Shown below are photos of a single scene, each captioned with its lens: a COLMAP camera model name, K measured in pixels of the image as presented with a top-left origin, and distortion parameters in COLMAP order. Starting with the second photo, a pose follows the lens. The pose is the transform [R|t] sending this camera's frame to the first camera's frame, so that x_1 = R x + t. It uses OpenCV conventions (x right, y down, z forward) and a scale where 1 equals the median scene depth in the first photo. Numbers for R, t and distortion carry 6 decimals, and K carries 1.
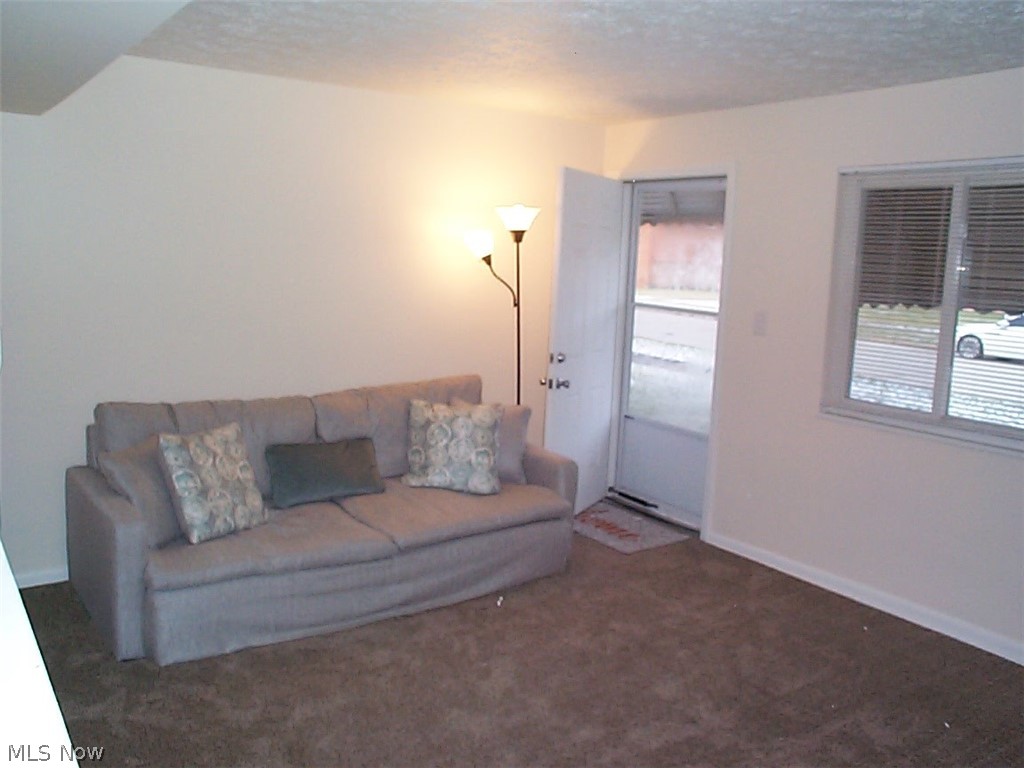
lens RADIAL K [[880.9, 0, 496.7], [0, 880.9, 363.9], [0, 0, 1]] dist [-0.133448, 0.192647]
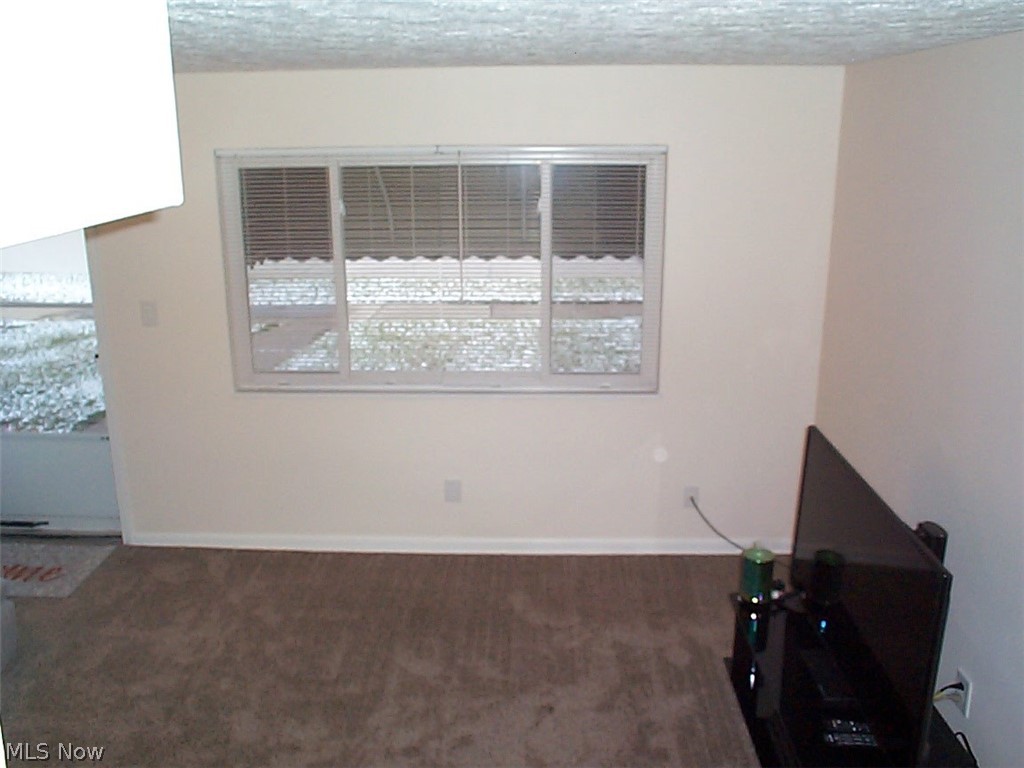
lens RADIAL K [[880.9, 0, 511.9], [0, 880.9, 374.9], [0, 0, 1]] dist [-0.133448, 0.192647]
pose [[0.605269, -0.262898, 0.751355, -0.179477], [0.133004, 0.964020, 0.230165, -0.145102], [-0.784830, -0.039378, 0.618458, 0.108908]]
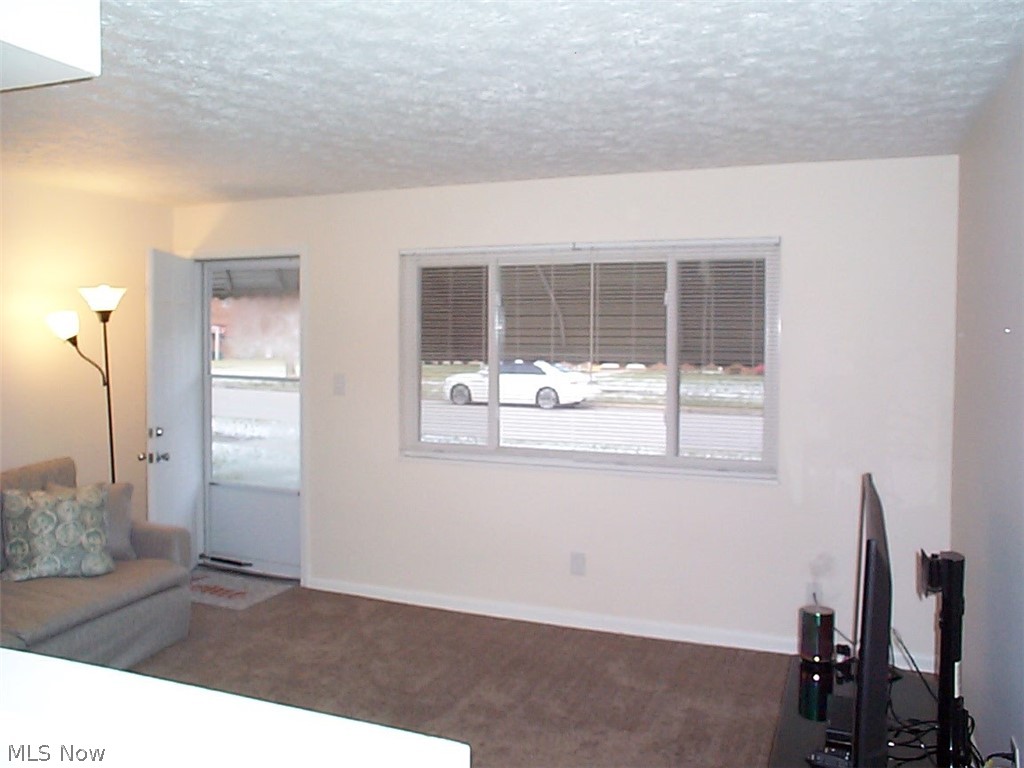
lens RADIAL K [[880.9, 0, 499.4], [0, 880.9, 365.8], [0, 0, 1]] dist [-0.133448, 0.192647]
pose [[0.845944, -0.059306, 0.529963, -0.125664], [0.098171, 0.994131, -0.045455, 0.001612], [-0.524157, 0.090480, 0.846801, -0.079206]]
